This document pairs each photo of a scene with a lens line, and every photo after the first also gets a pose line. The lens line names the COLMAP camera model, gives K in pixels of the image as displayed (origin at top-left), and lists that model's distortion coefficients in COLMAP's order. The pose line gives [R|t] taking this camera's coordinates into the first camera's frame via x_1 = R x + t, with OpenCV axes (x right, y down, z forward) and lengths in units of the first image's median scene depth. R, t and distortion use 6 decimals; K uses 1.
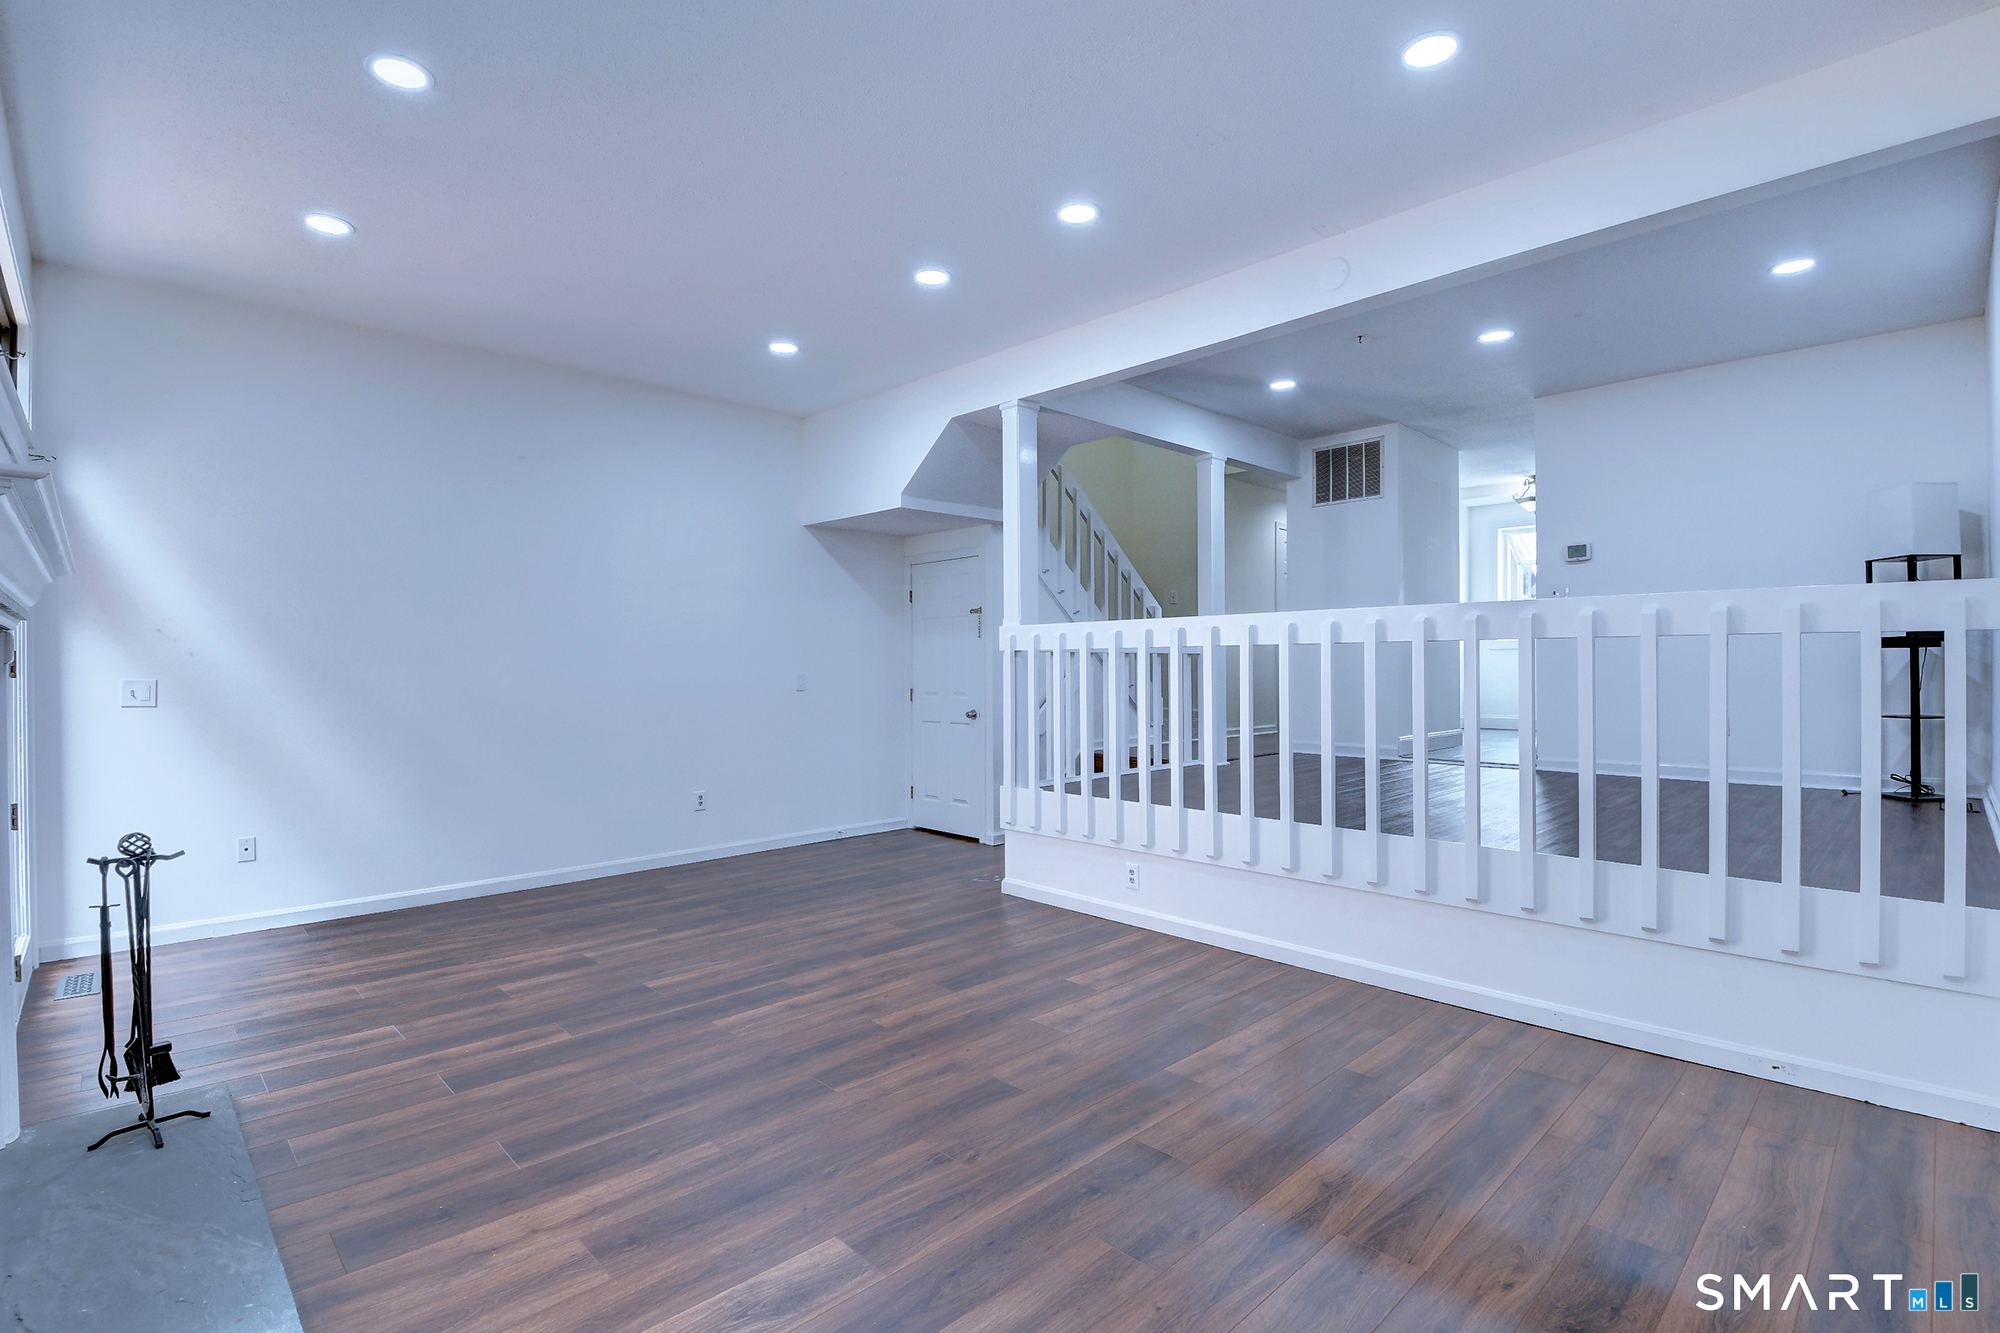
lens RADIAL K [[923.5, 0, 981.5], [0, 923.5, 663.3], [0, 0, 1]] dist [-0.003966, -0.006195]
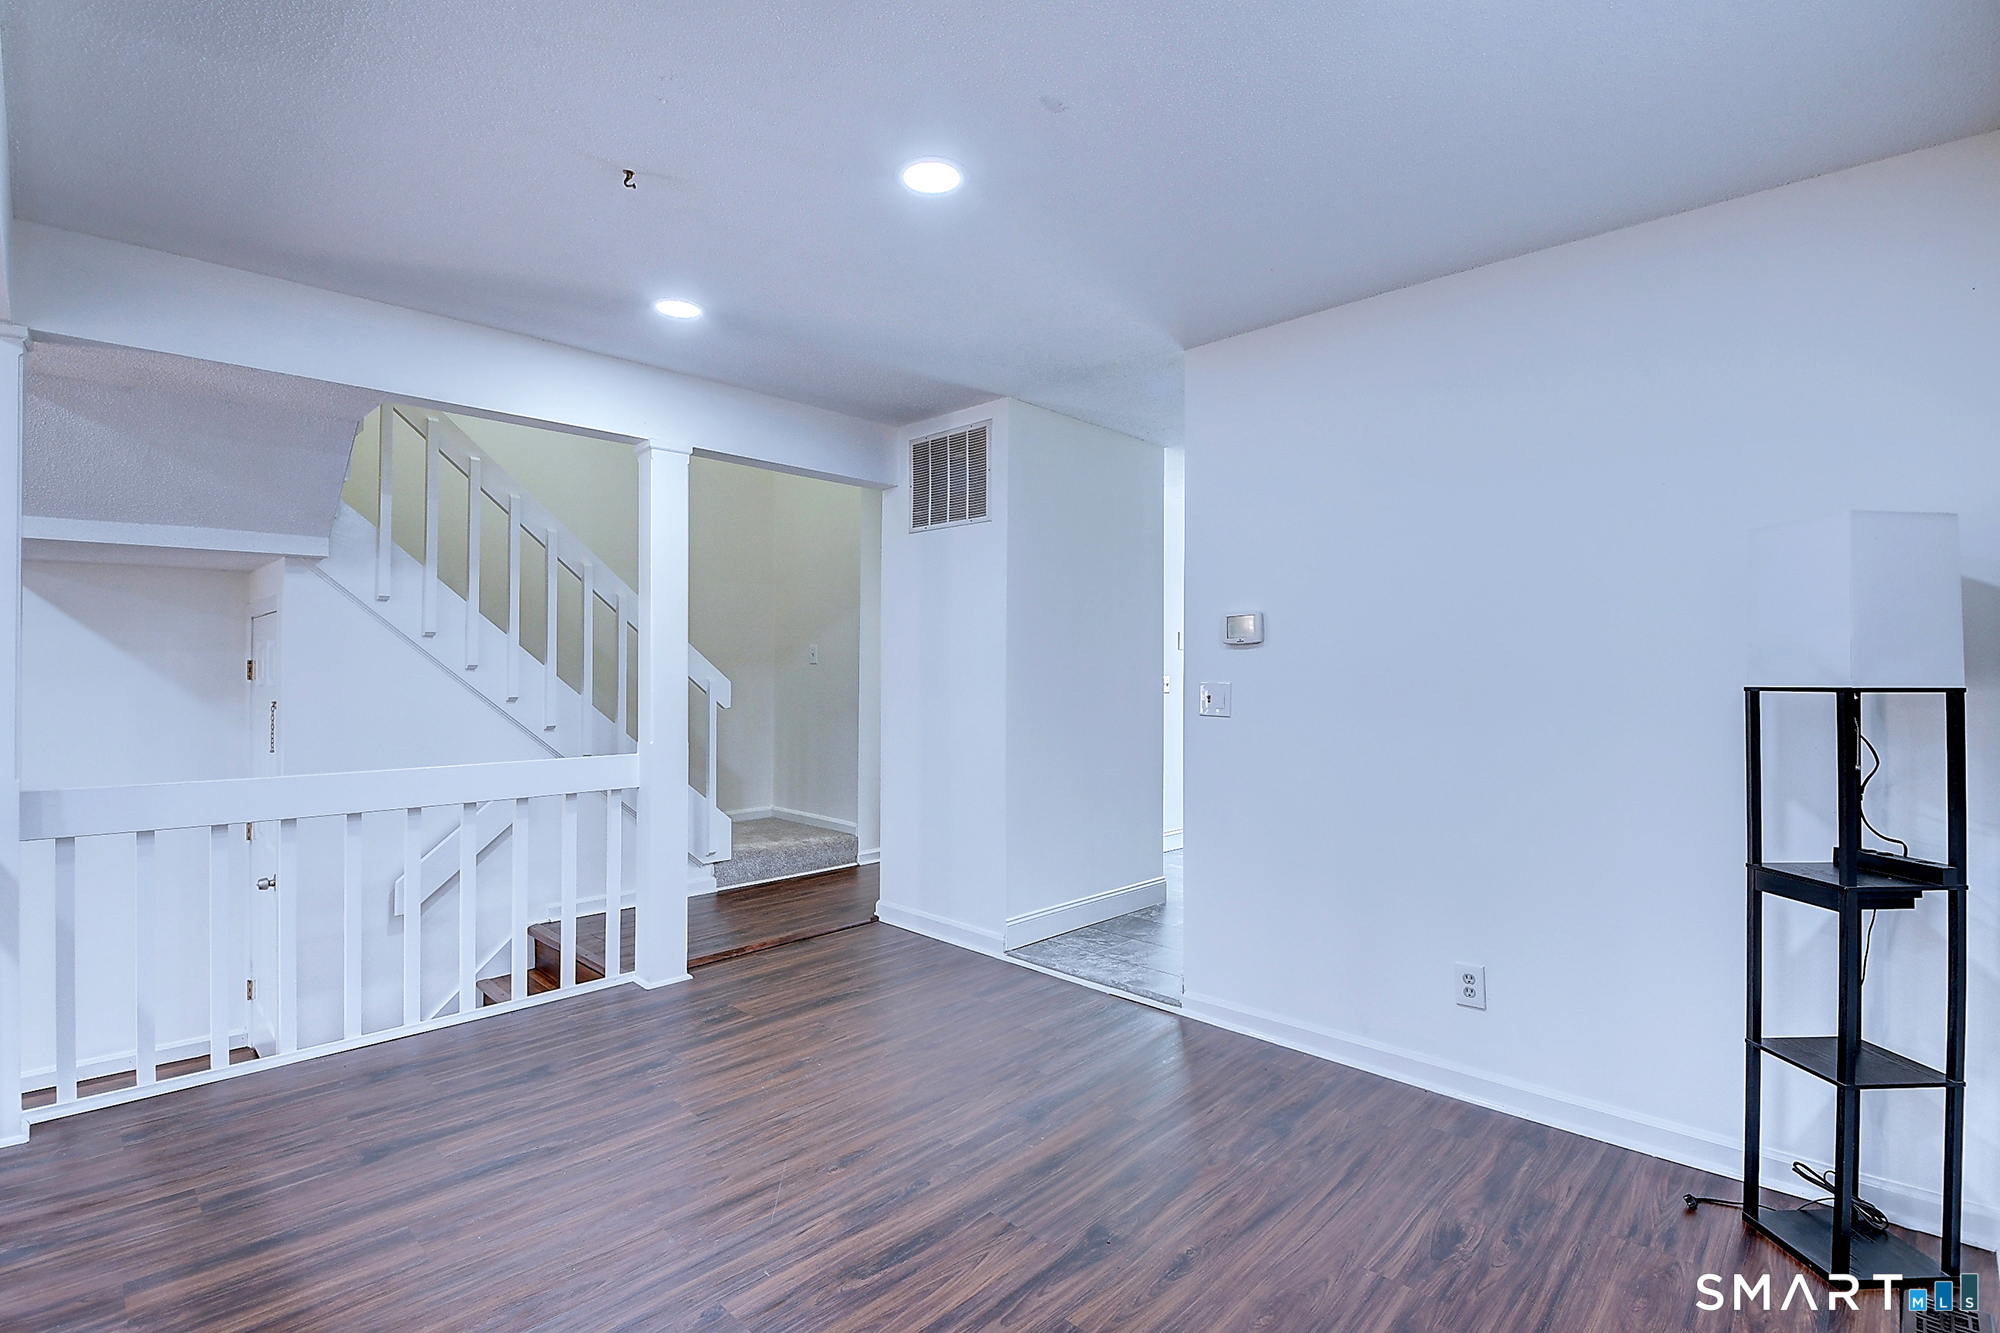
lens RADIAL K [[923.5, 0, 965.8], [0, 923.5, 668.2], [0, 0, 1]] dist [-0.003966, -0.006195]
pose [[0.999548, 0.008862, 0.028739, 0.657086], [-0.008826, 0.999960, -0.001358, -0.133243], [-0.028750, 0.001103, 0.999586, 0.646441]]
